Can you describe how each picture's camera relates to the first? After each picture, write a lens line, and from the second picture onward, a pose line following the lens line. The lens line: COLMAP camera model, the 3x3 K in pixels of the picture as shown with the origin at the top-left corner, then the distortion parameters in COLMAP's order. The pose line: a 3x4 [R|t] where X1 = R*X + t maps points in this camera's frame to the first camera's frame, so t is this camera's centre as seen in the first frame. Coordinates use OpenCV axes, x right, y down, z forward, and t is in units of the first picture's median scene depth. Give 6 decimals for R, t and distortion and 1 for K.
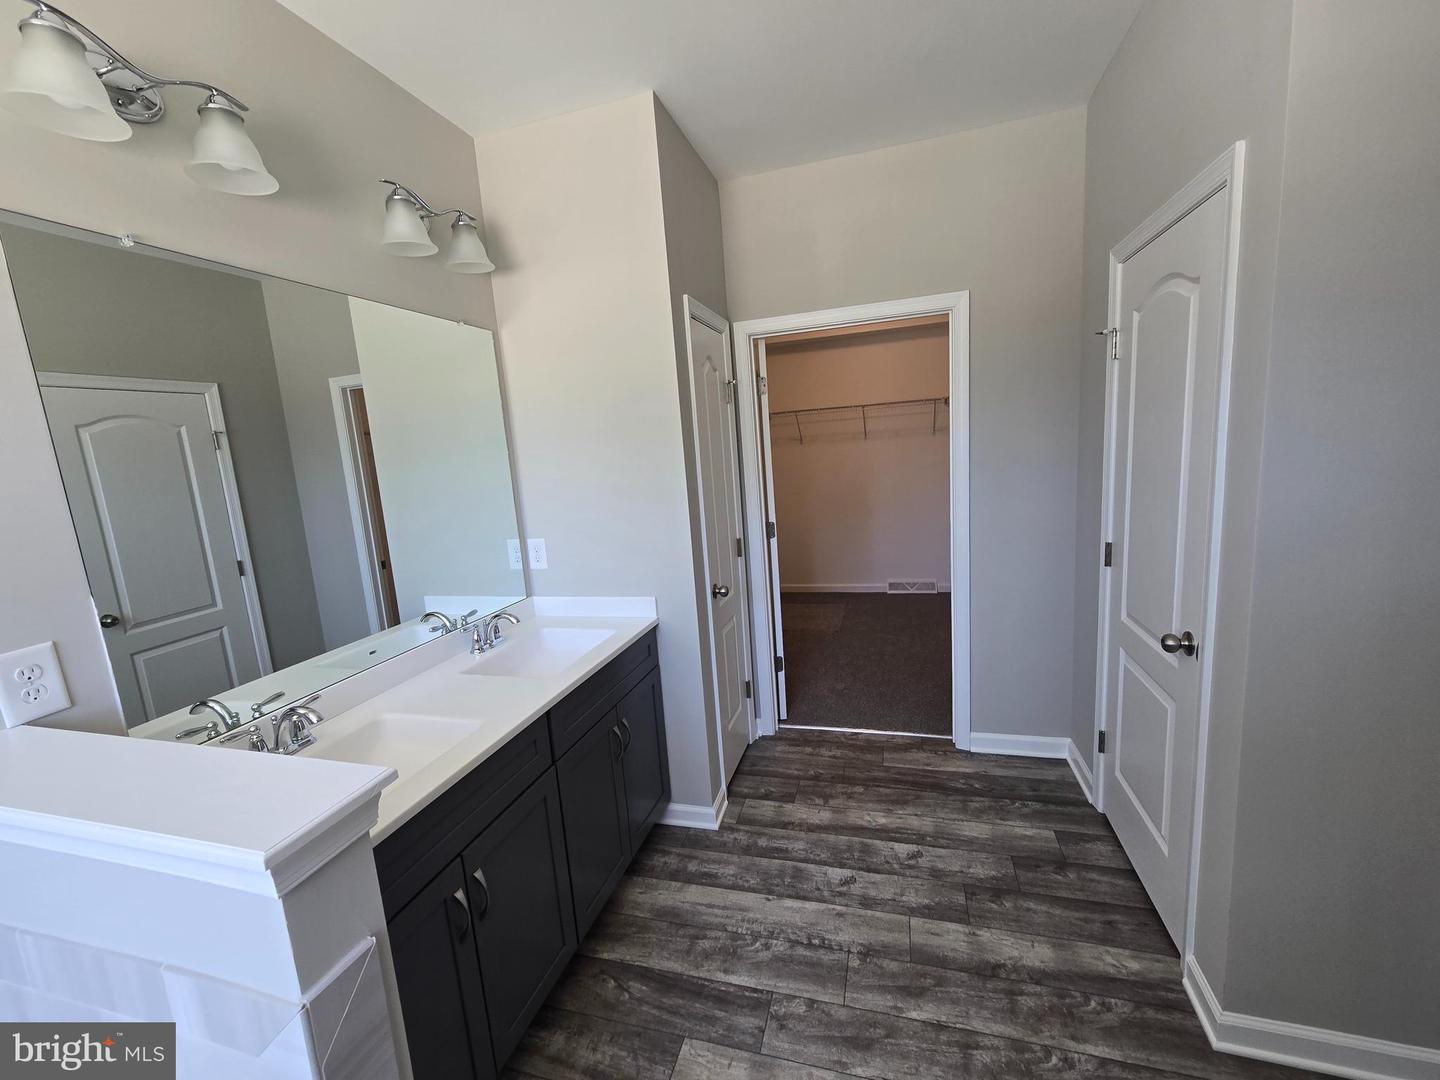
lens RADIAL K [[593.1, 0, 718.5], [0, 593.1, 548.1], [0, 0, 1]] dist [-0.002905, 0.002855]
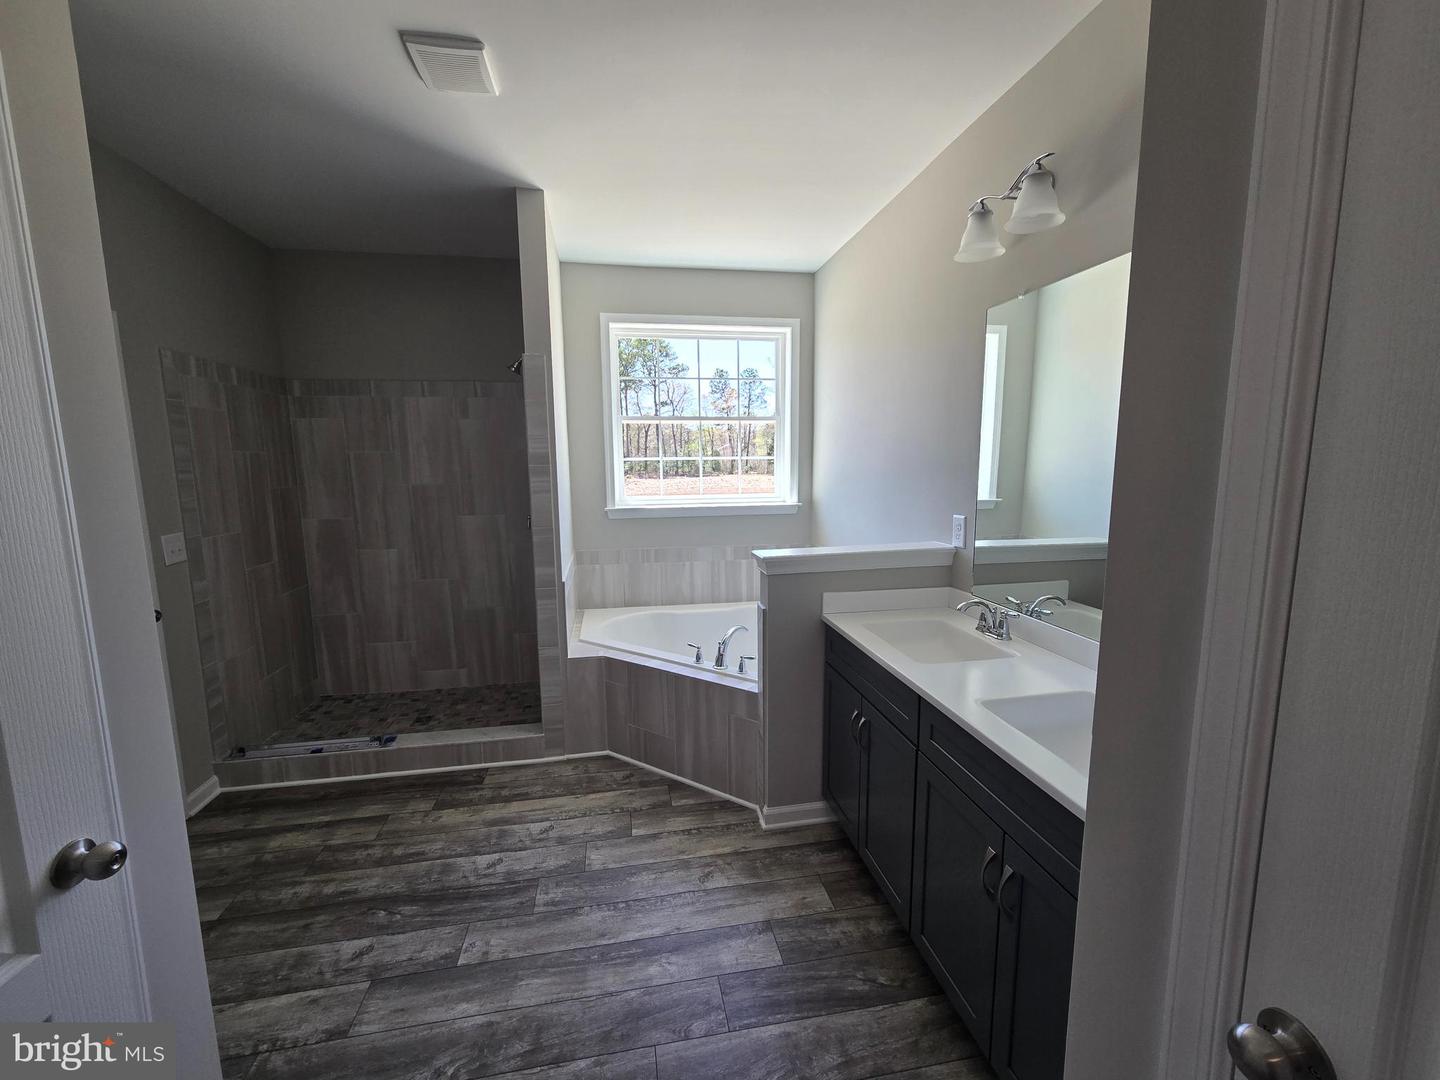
lens RADIAL K [[593.1, 0, 720.3], [0, 593.1, 540.7], [0, 0, 1]] dist [-0.002905, 0.002855]
pose [[-0.887040, 0.145924, -0.438026, 0.334518], [0.001170, 0.949445, 0.313930, -0.235407], [0.461691, 0.277956, -0.842367, 1.302689]]
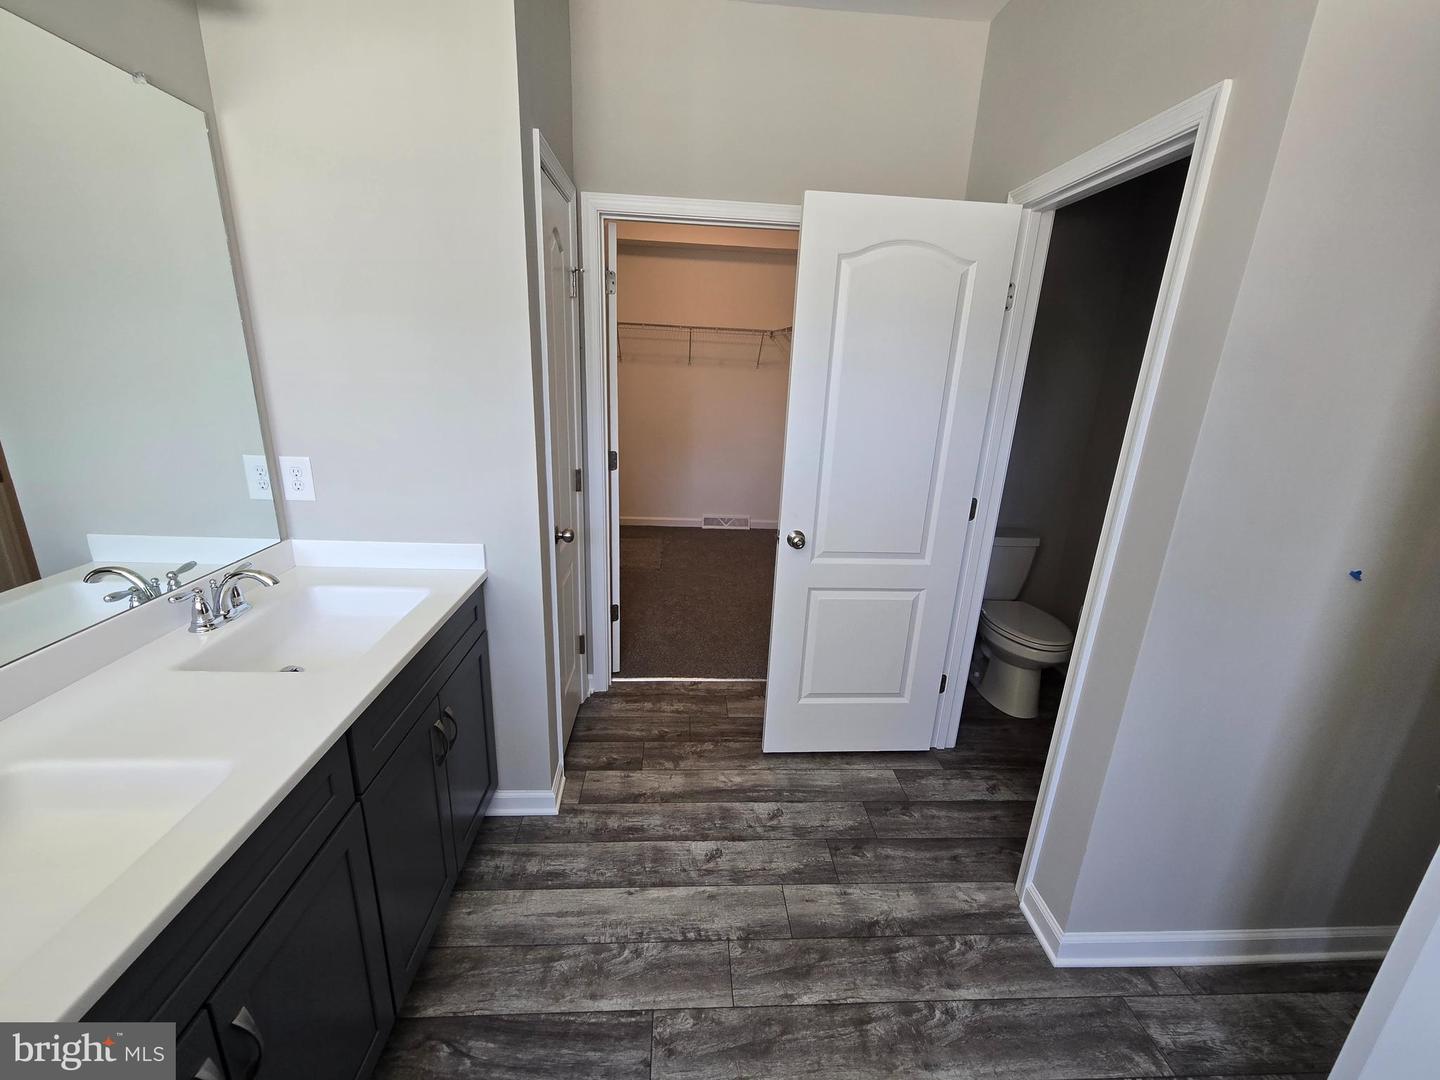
lens RADIAL K [[593.1, 0, 717.9], [0, 593.1, 546.4], [0, 0, 1]] dist [-0.002905, 0.002855]
pose [[0.934965, 0.008719, 0.354633, -0.109524], [-0.052492, 0.992093, 0.113999, -0.020374], [-0.350835, -0.125200, 0.928030, 0.208082]]
